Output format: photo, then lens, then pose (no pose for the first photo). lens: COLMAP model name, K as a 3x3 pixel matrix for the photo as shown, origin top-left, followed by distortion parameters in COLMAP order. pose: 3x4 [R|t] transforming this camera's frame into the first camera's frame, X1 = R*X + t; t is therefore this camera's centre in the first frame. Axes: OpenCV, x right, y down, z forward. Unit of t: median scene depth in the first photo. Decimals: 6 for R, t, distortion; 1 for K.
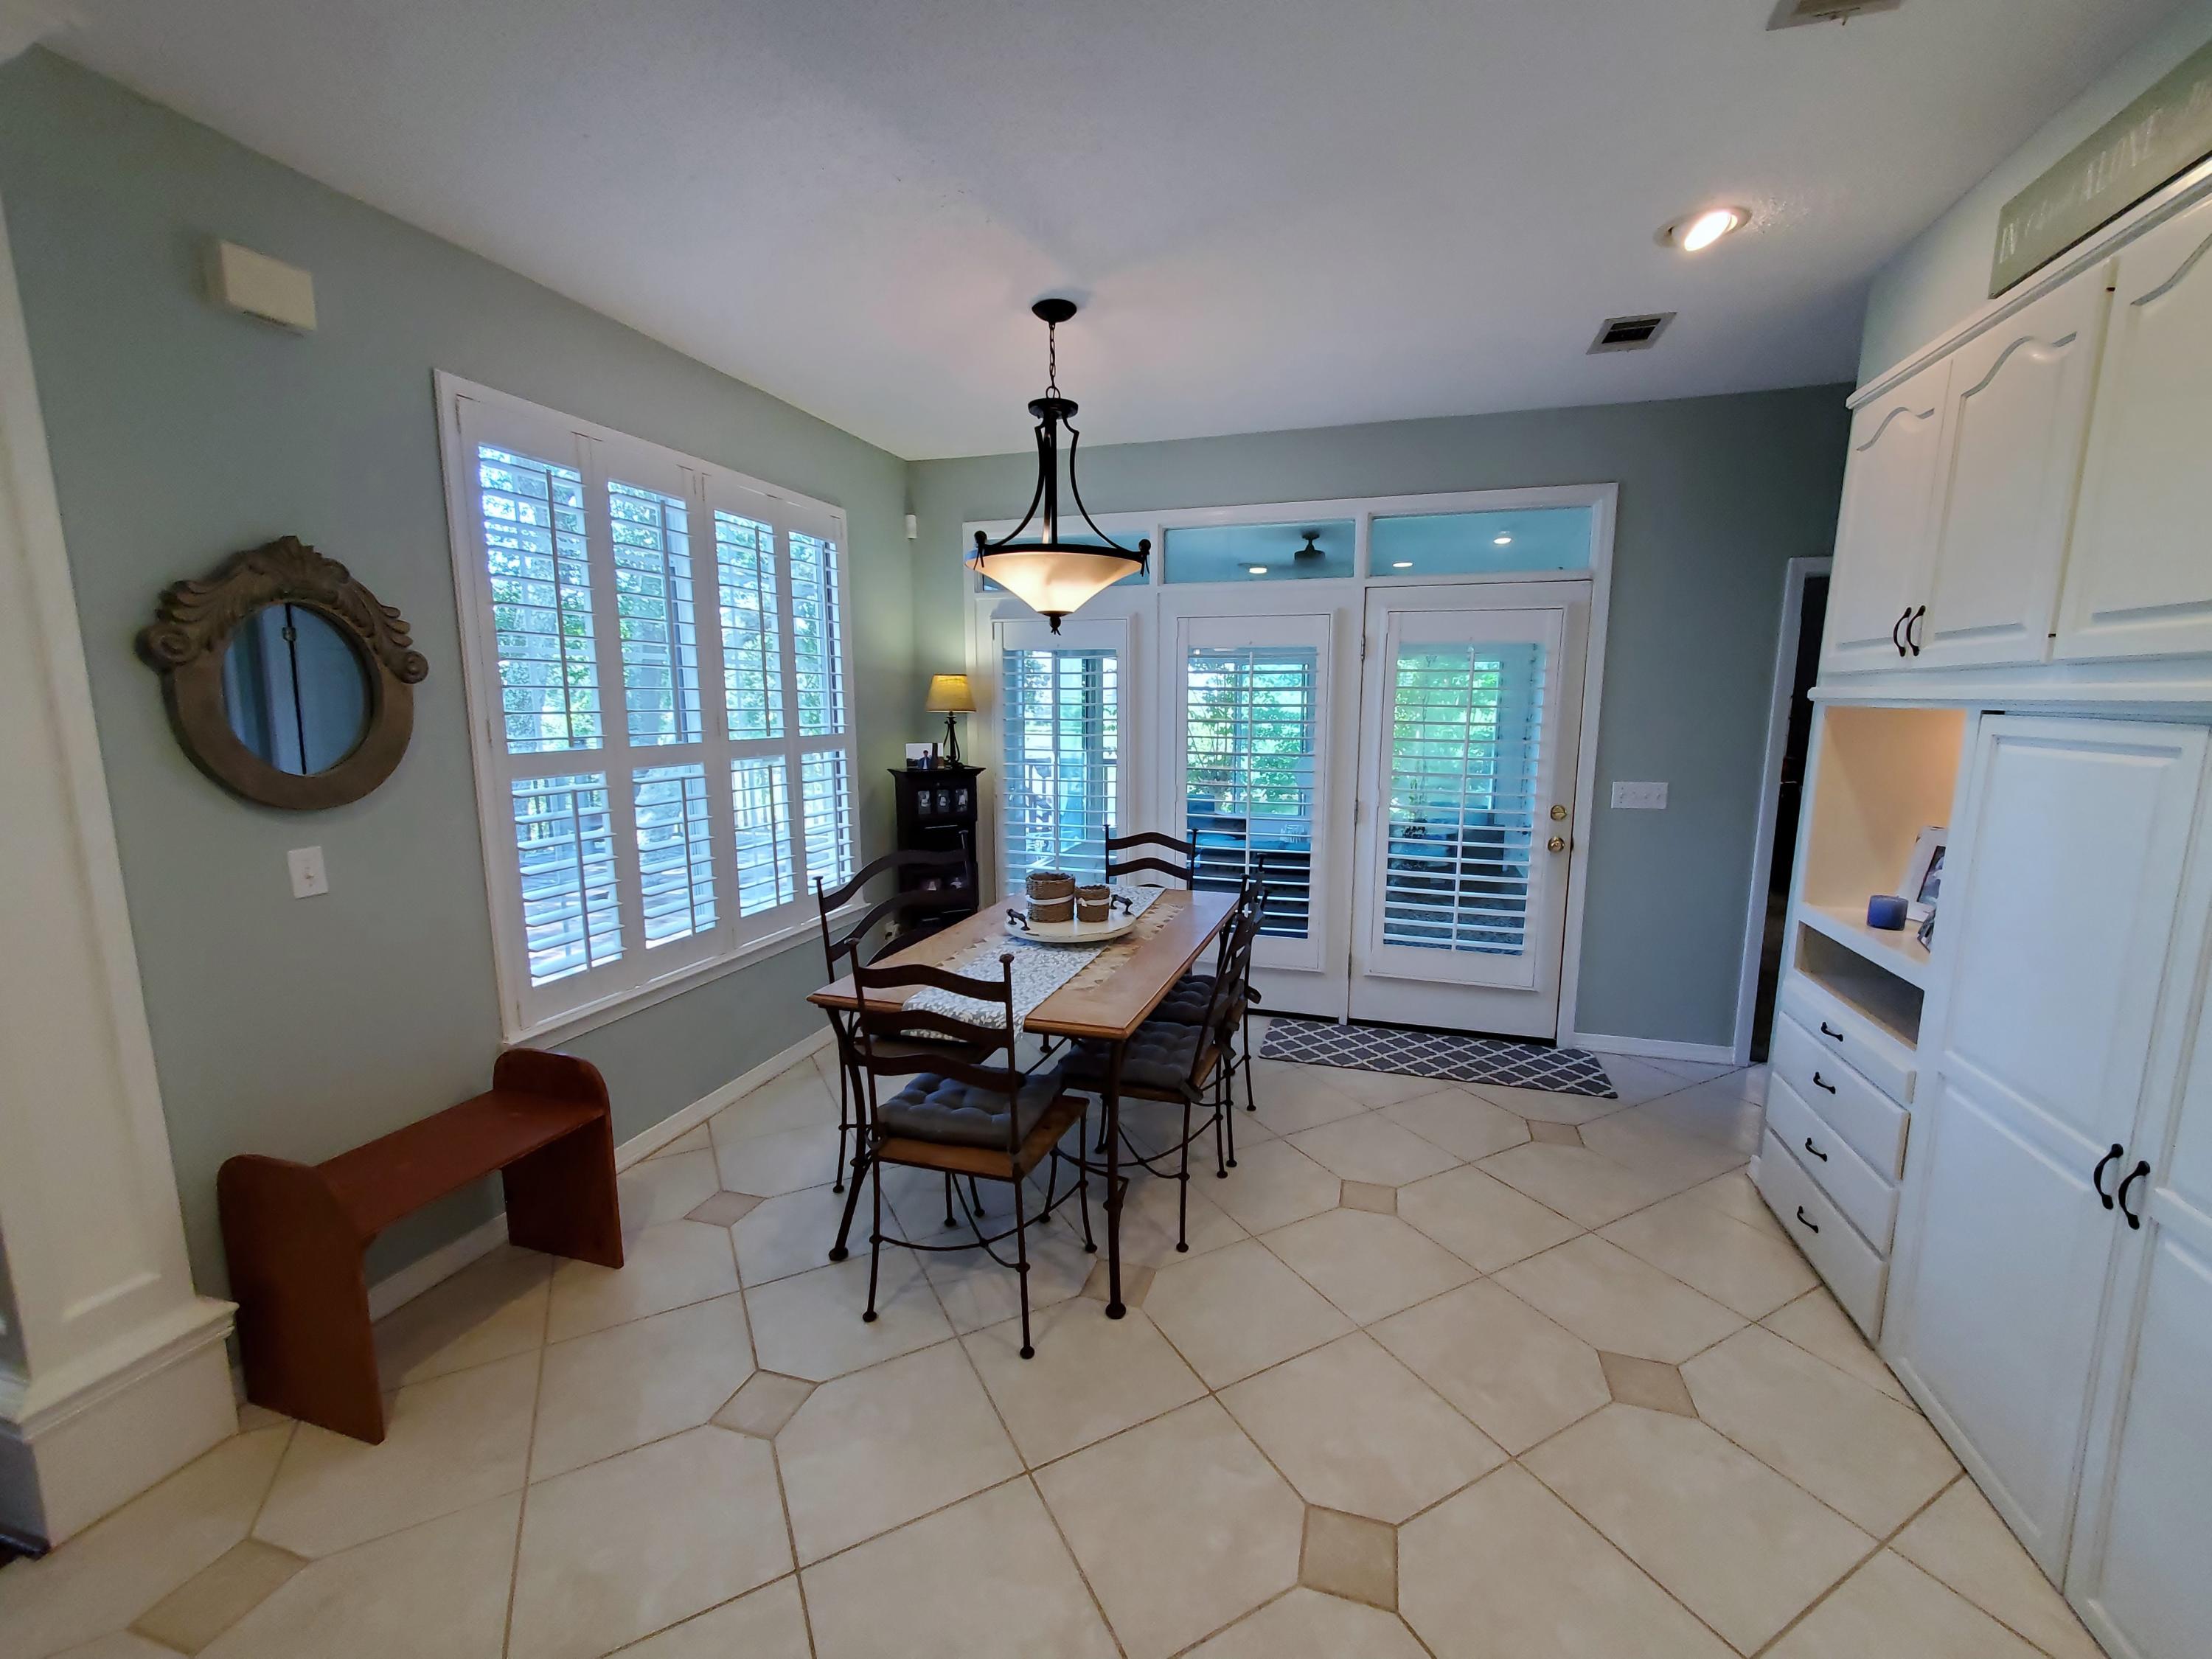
lens RADIAL K [[889.2, 0, 1103.3], [0, 889.2, 834.2], [0, 0, 1]] dist [0.007365, 0.000349]
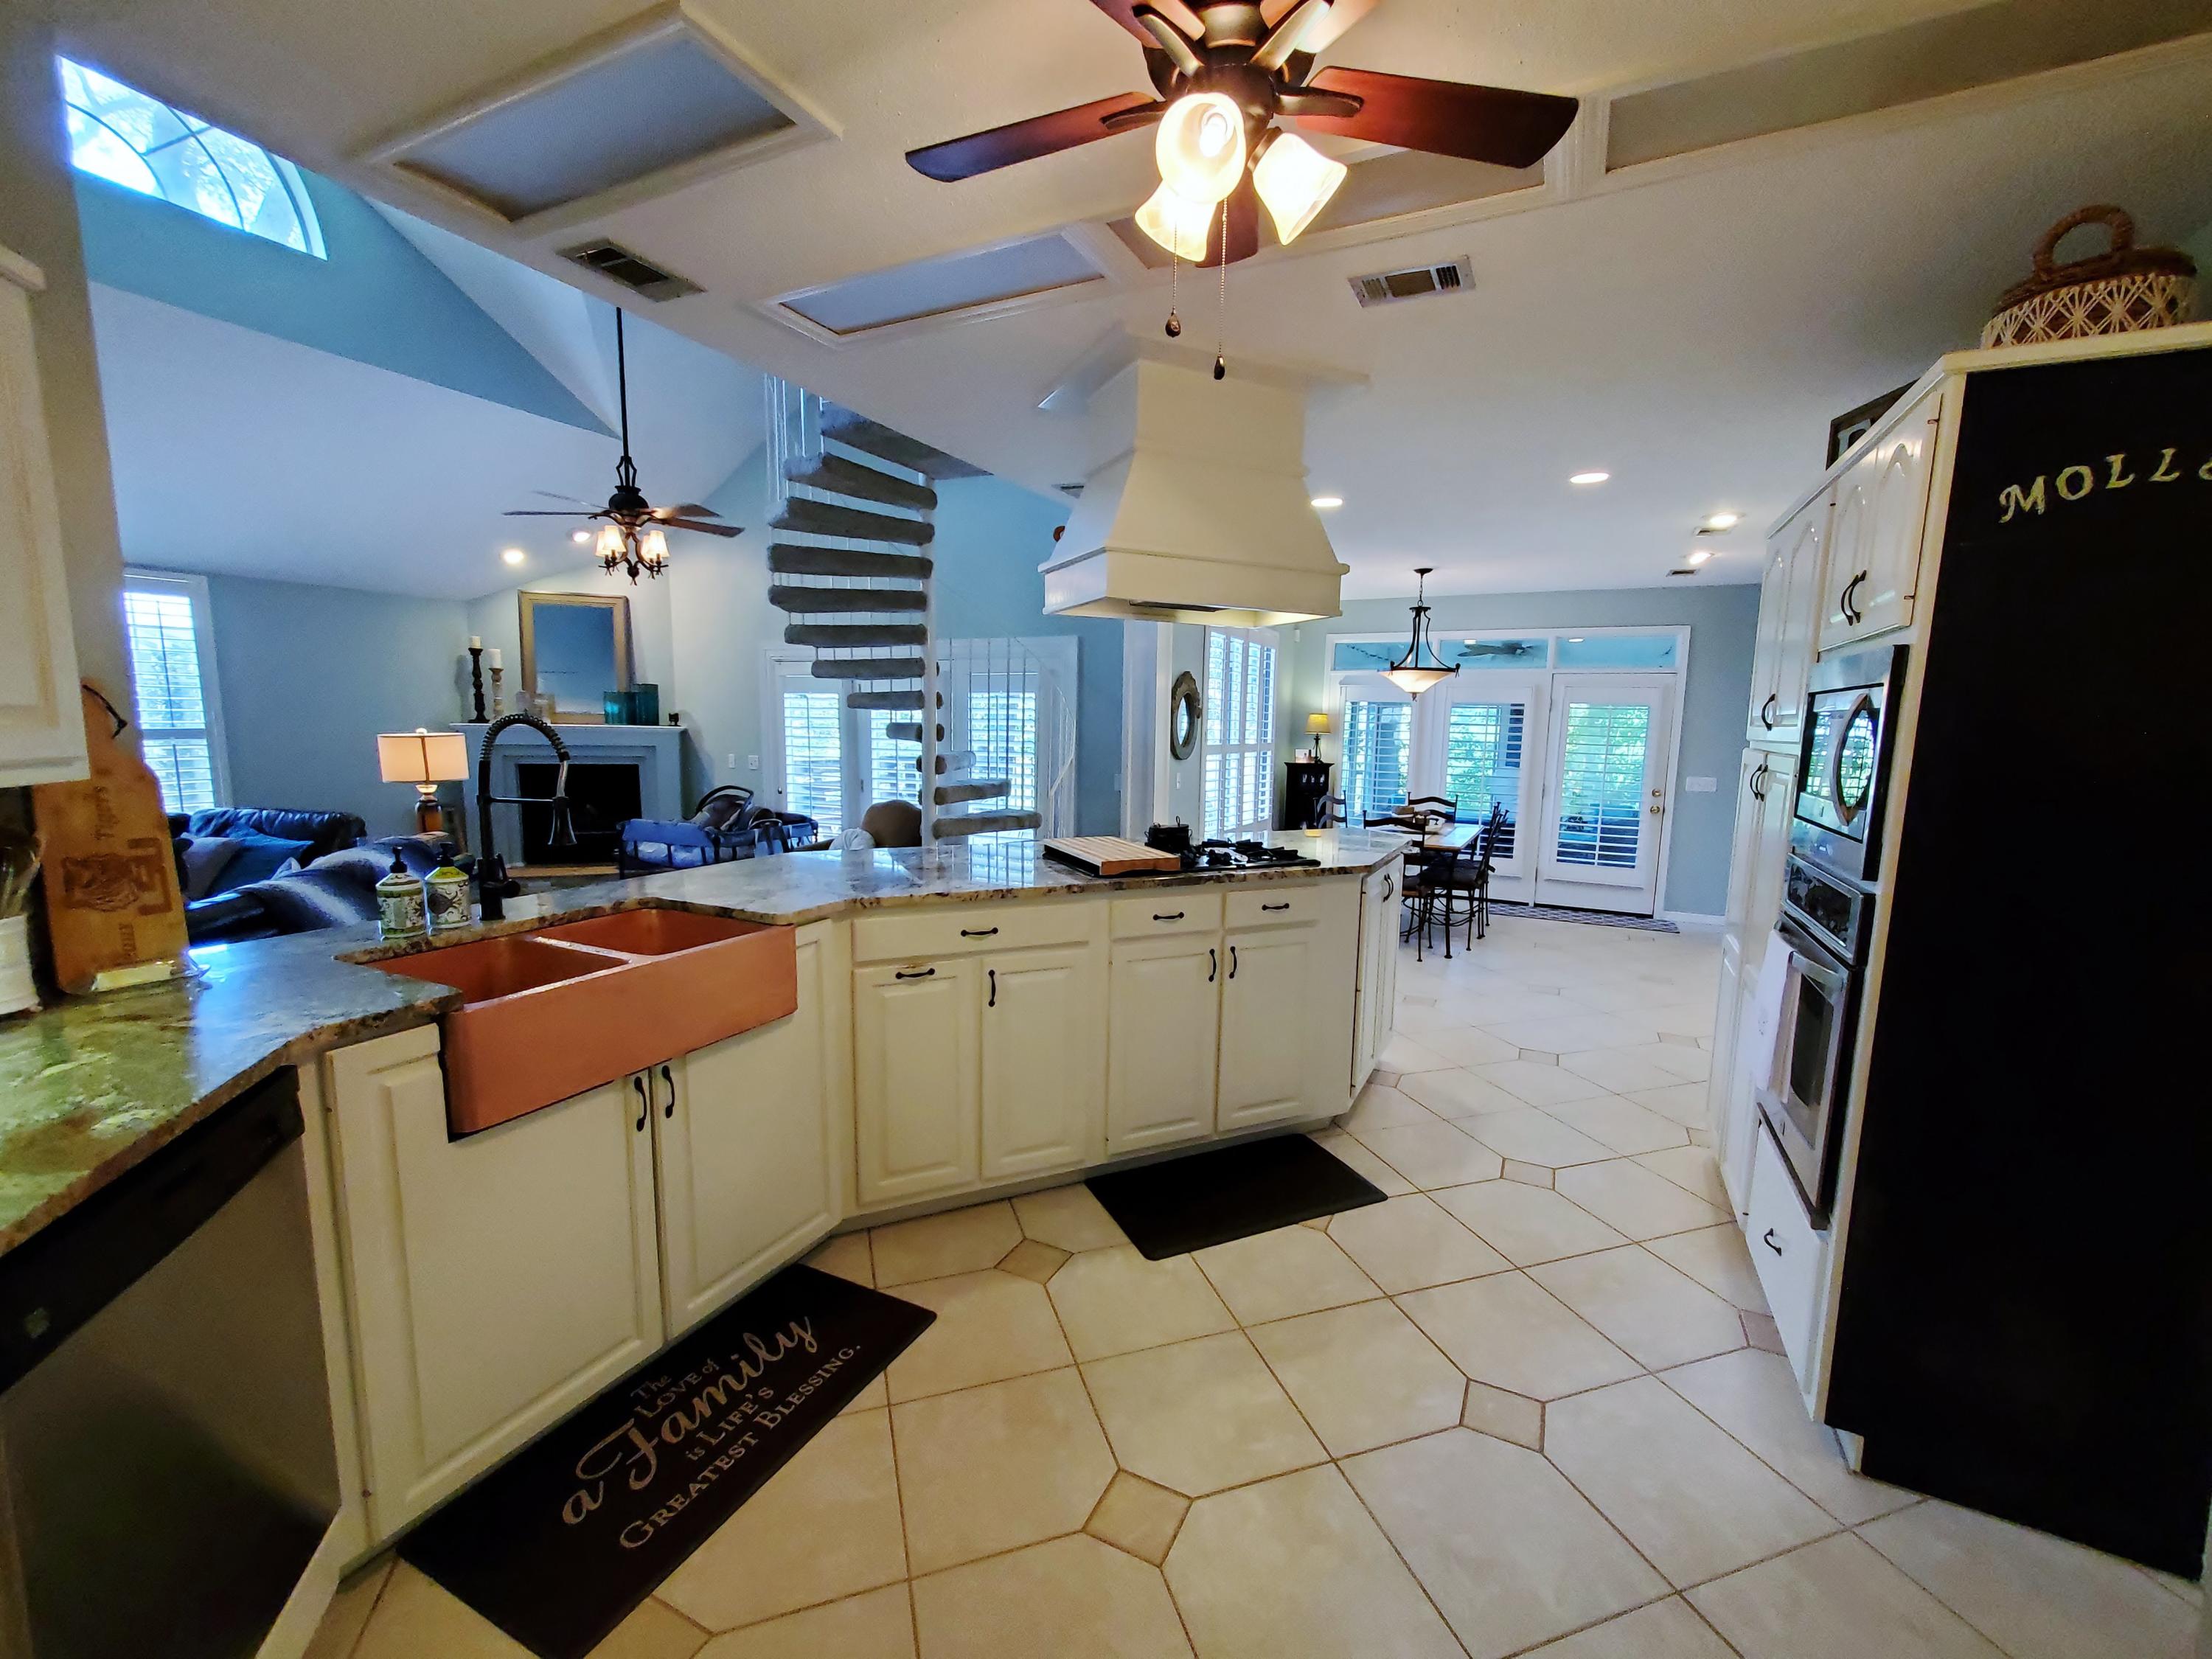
lens RADIAL K [[874.8, 0, 1106.0], [0, 874.8, 829.5], [0, 0, 1]] dist [0.000391, 0.000166]
pose [[0.985748, 0.042262, -0.162833, -0.338492], [-0.047608, 0.998443, -0.029068, 0.160692], [0.161351, 0.036406, 0.986225, -1.021243]]
